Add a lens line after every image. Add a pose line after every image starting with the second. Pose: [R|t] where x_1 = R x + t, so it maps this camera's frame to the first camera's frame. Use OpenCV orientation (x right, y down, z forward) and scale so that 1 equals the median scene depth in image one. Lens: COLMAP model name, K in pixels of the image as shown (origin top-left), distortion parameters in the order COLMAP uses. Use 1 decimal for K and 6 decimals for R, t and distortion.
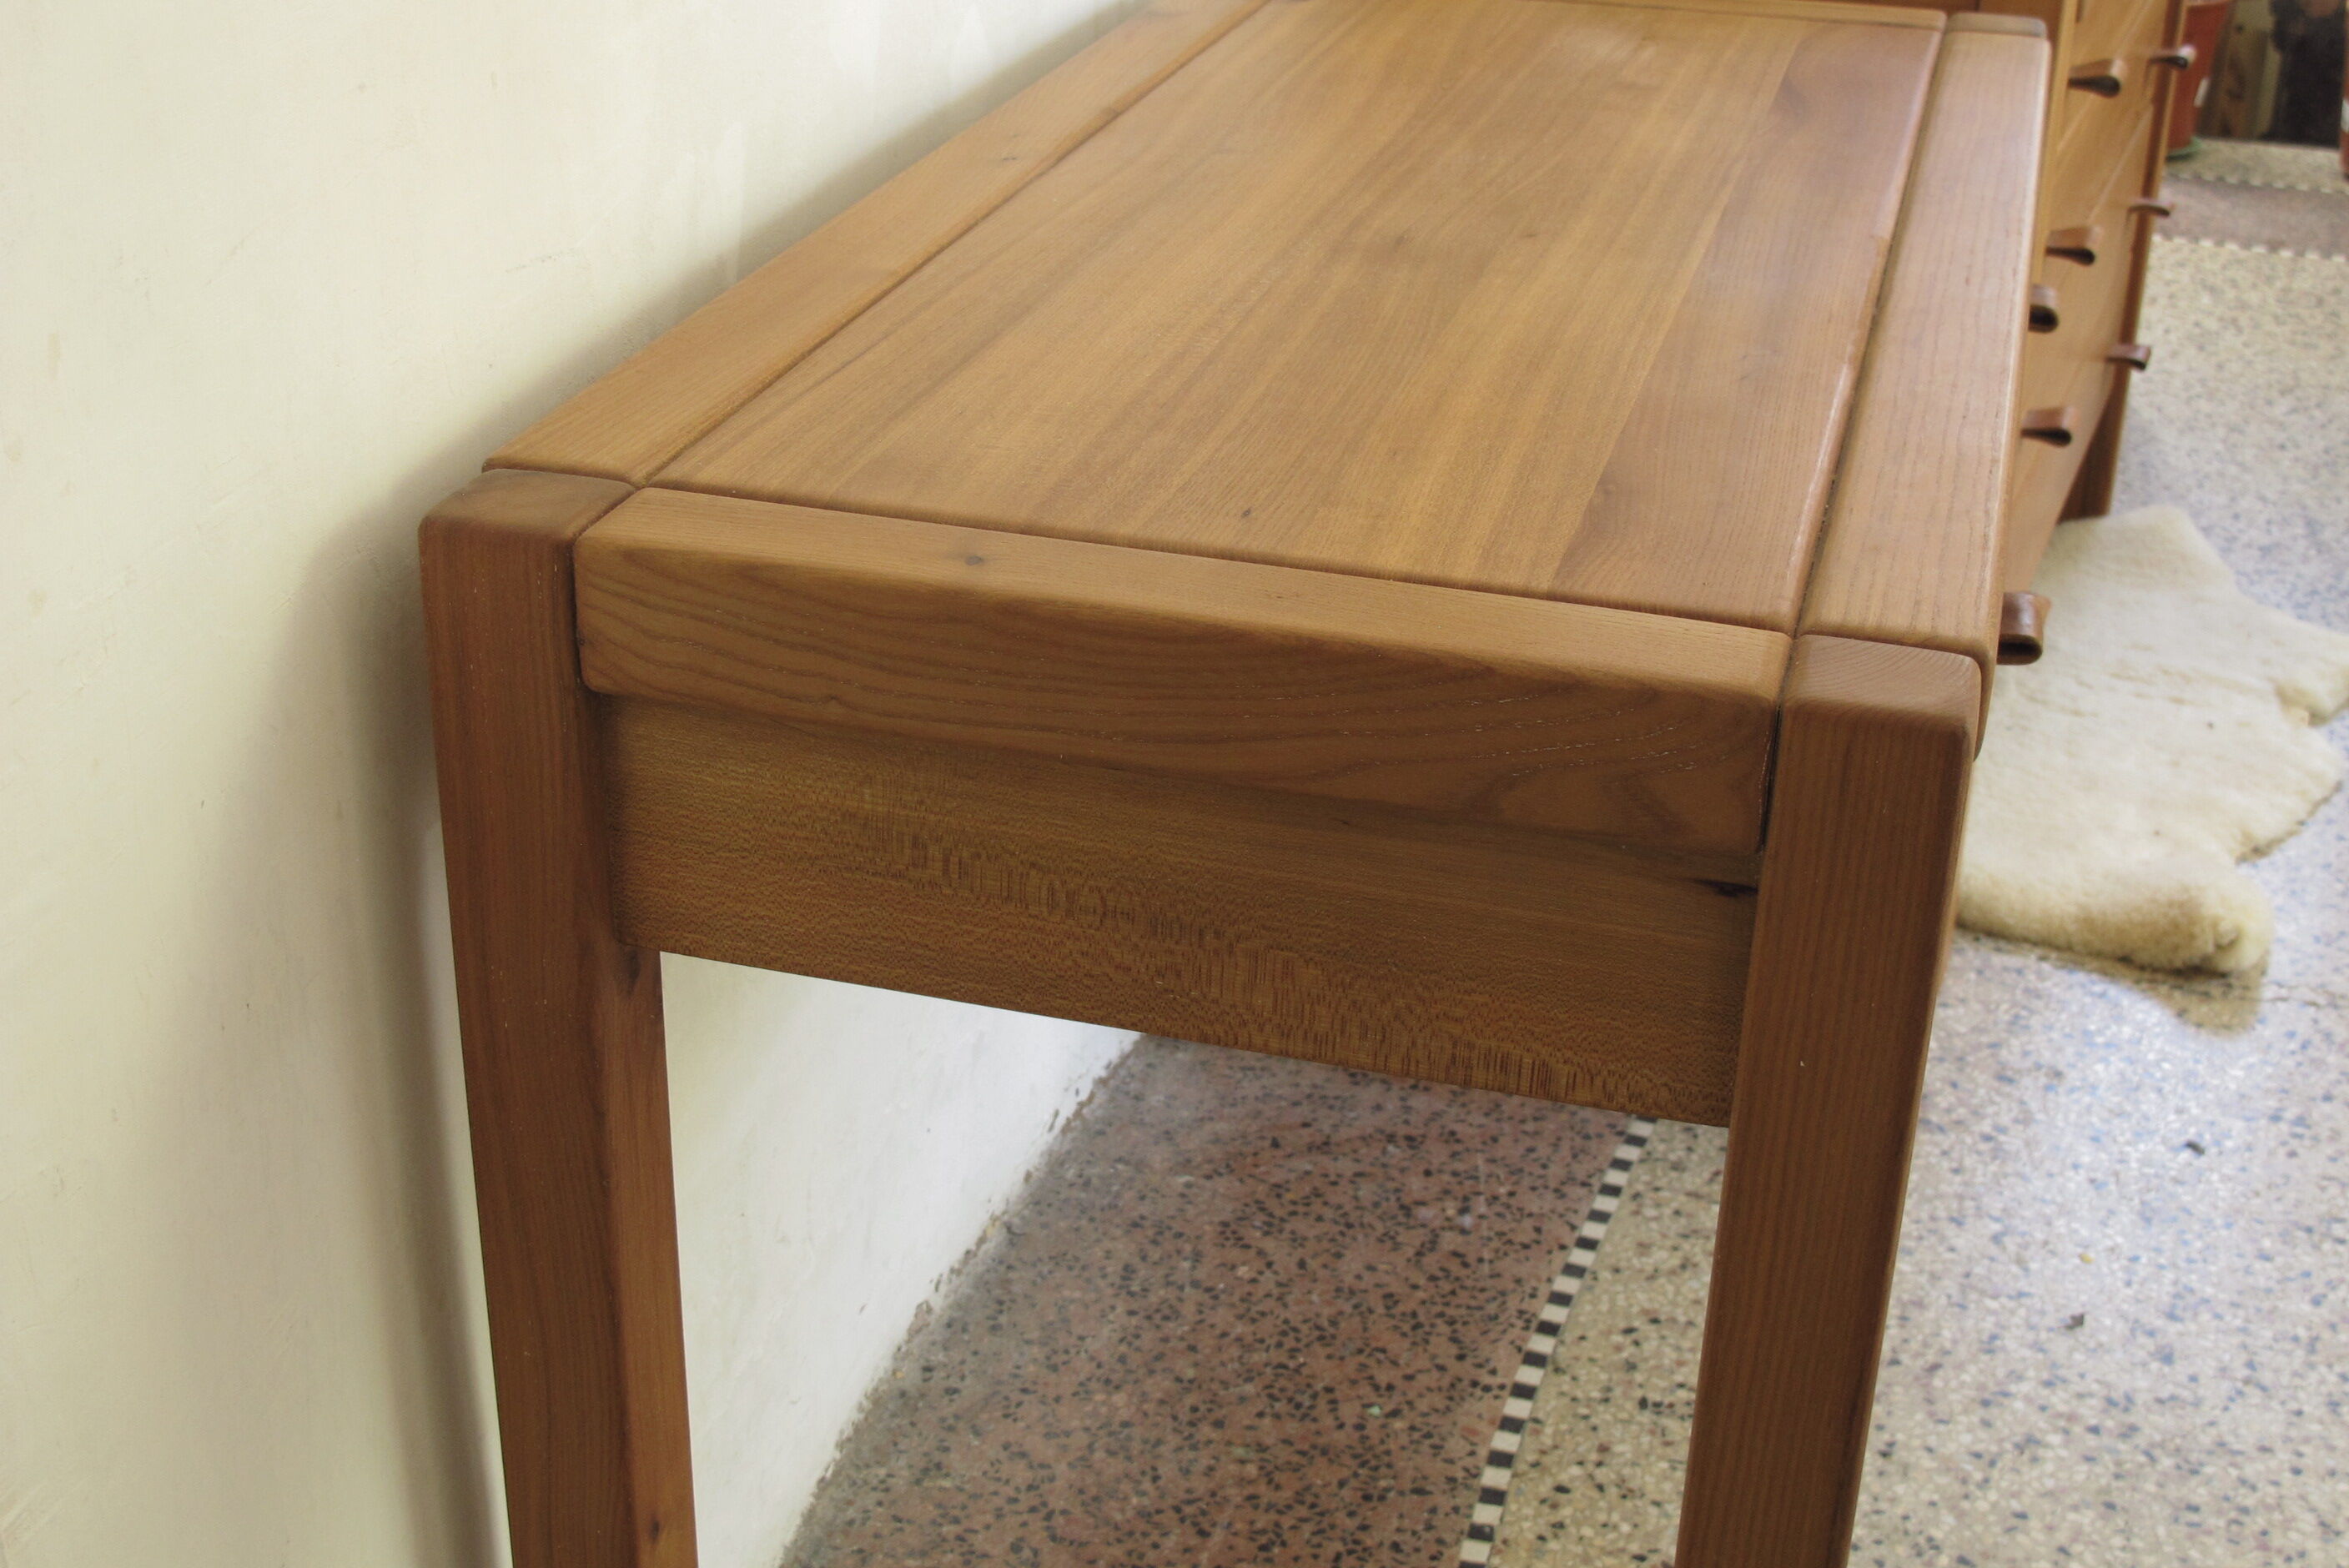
lens RADIAL K [[3018.3, 0, 1193.1], [0, 3018.3, 798.7], [0, 0, 1]] dist [-0.080024, 0.000000]
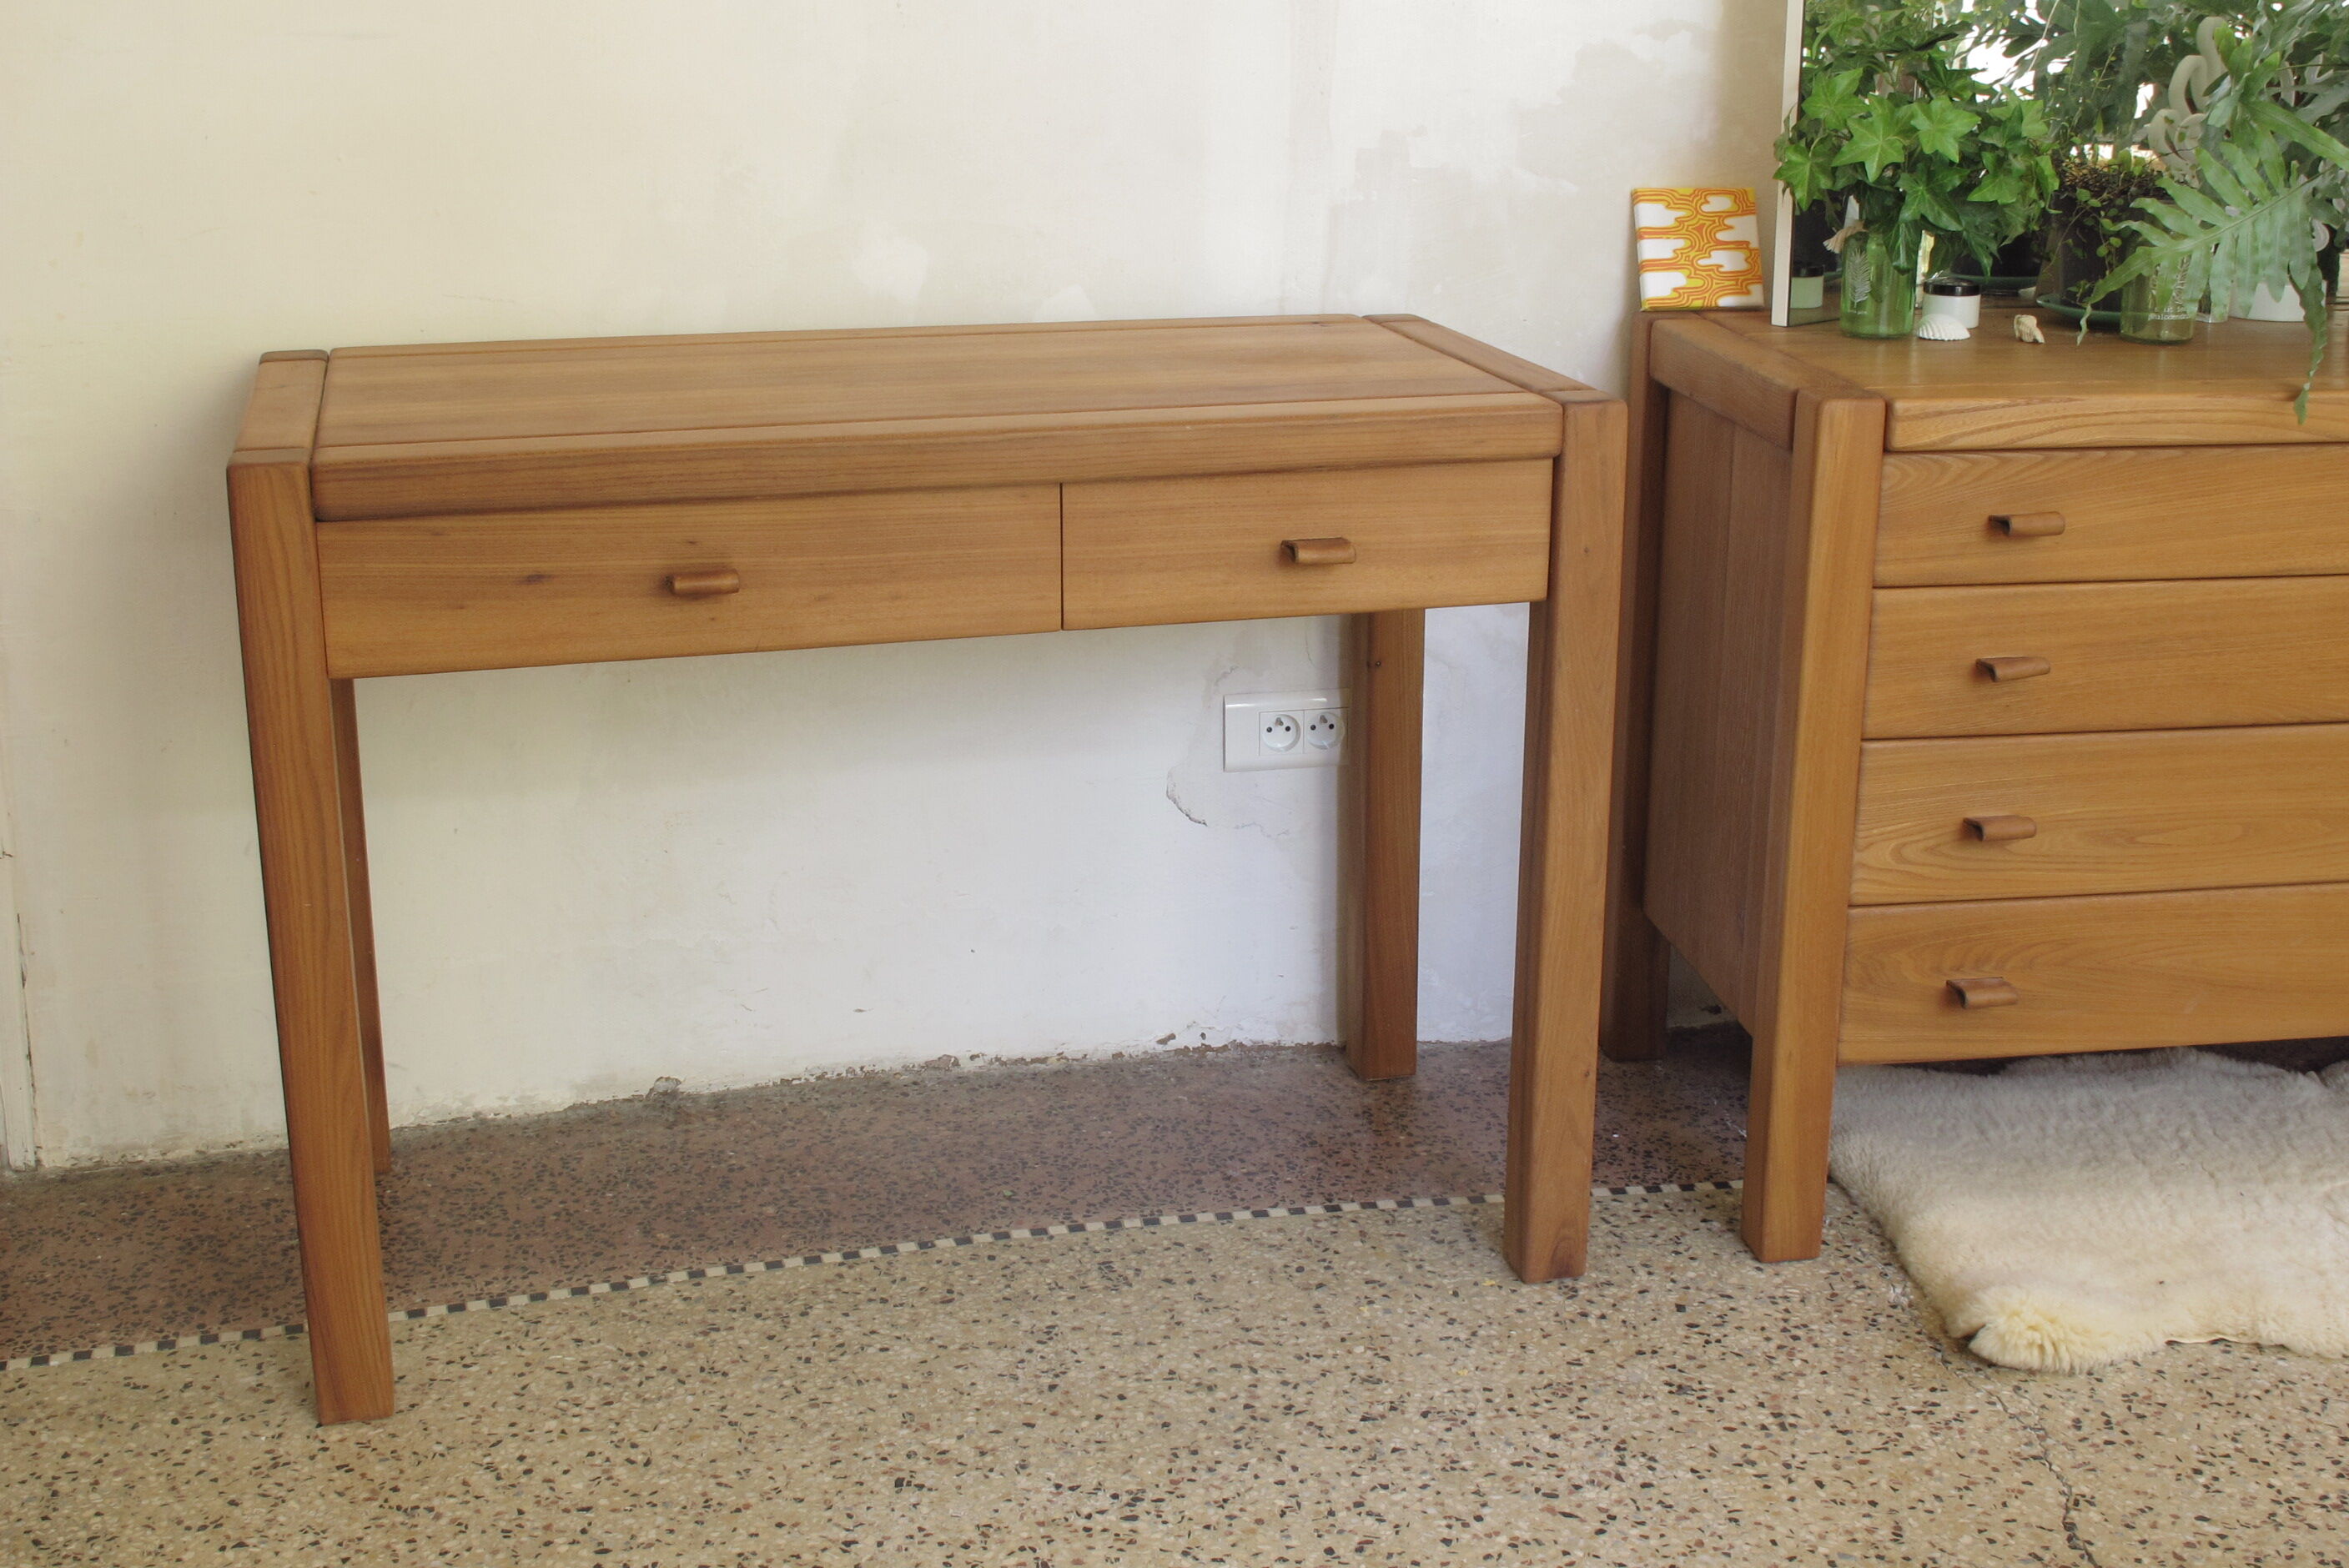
lens RADIAL K [[2874.4, 0, 1217.3], [0, 2874.4, 768.7], [0, 0, 1]] dist [-0.082427, 0.000000]
pose [[0.517394, 0.243467, -0.820382, 1.266496], [-0.376329, 0.925731, 0.037391, -0.092921], [0.768557, 0.289388, 0.570592, 0.181724]]
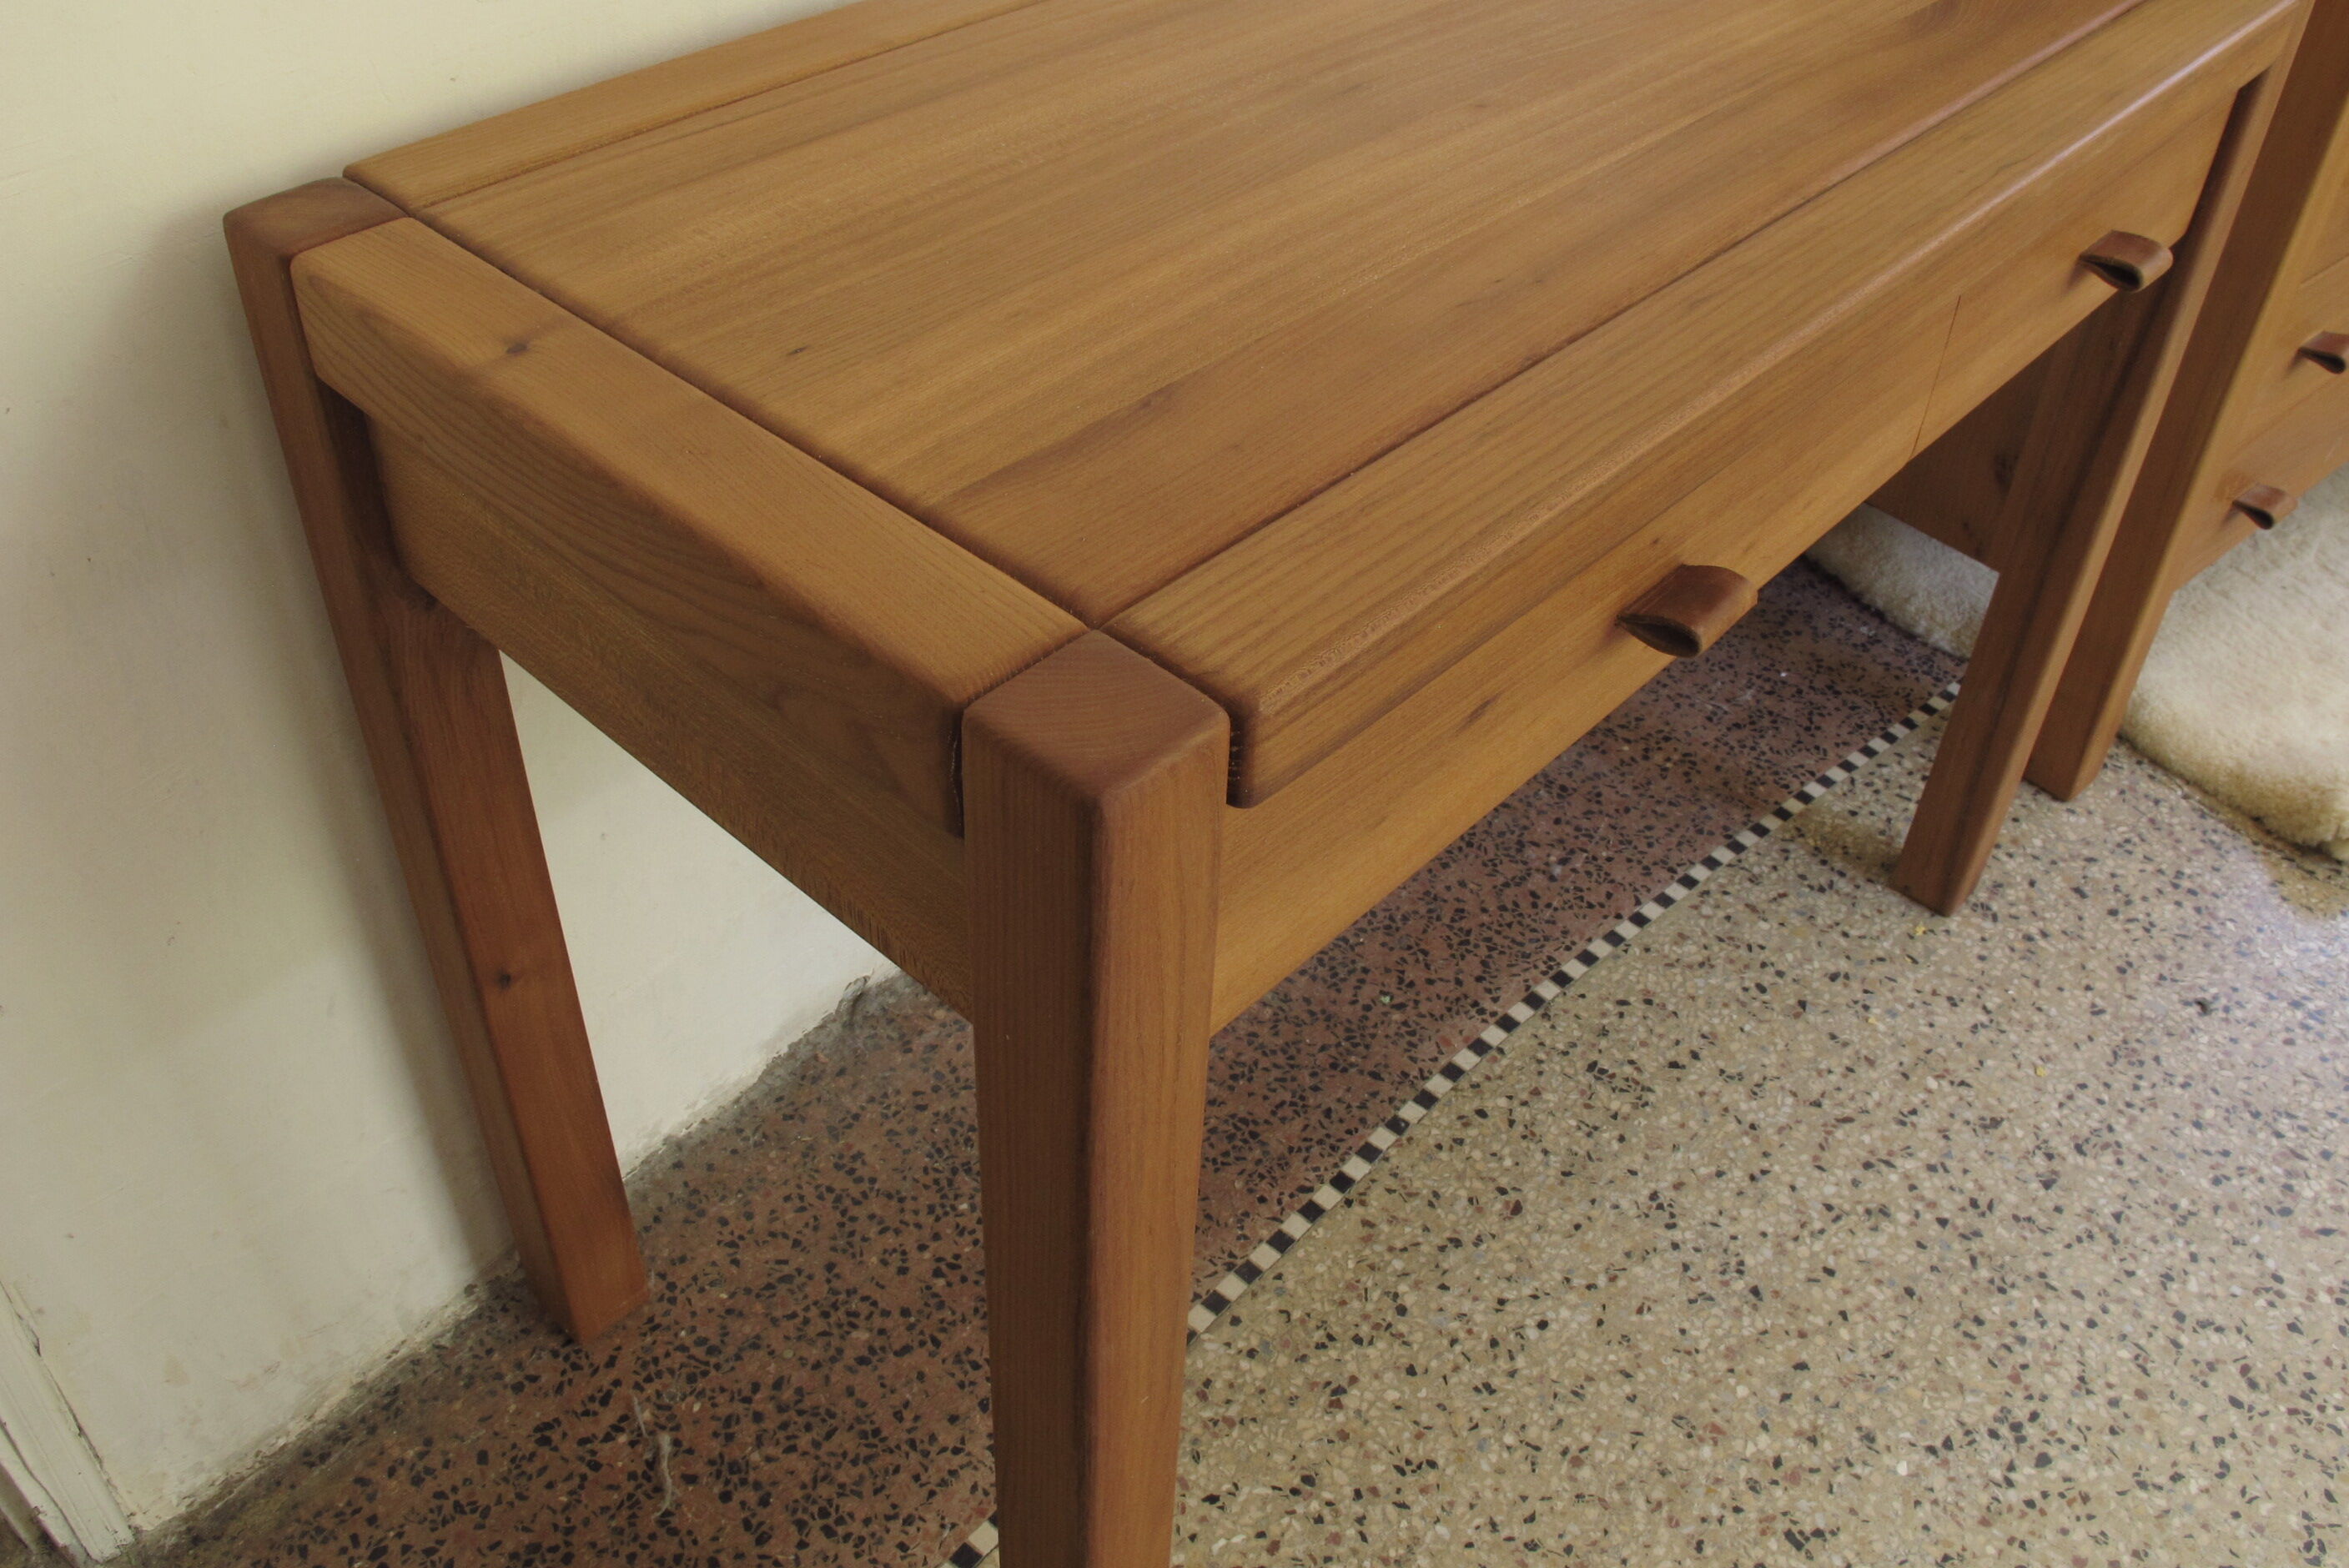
lens RADIAL K [[1968.4, 0, 1186.2], [0, 1968.4, 774.8], [0, 0, 1]] dist [-0.139733, 0.088562]
pose [[0.892836, 0.303709, -0.332574, 0.233117], [-0.215733, 0.936592, 0.276141, -0.098095], [0.395353, -0.174802, 0.901743, 0.230352]]
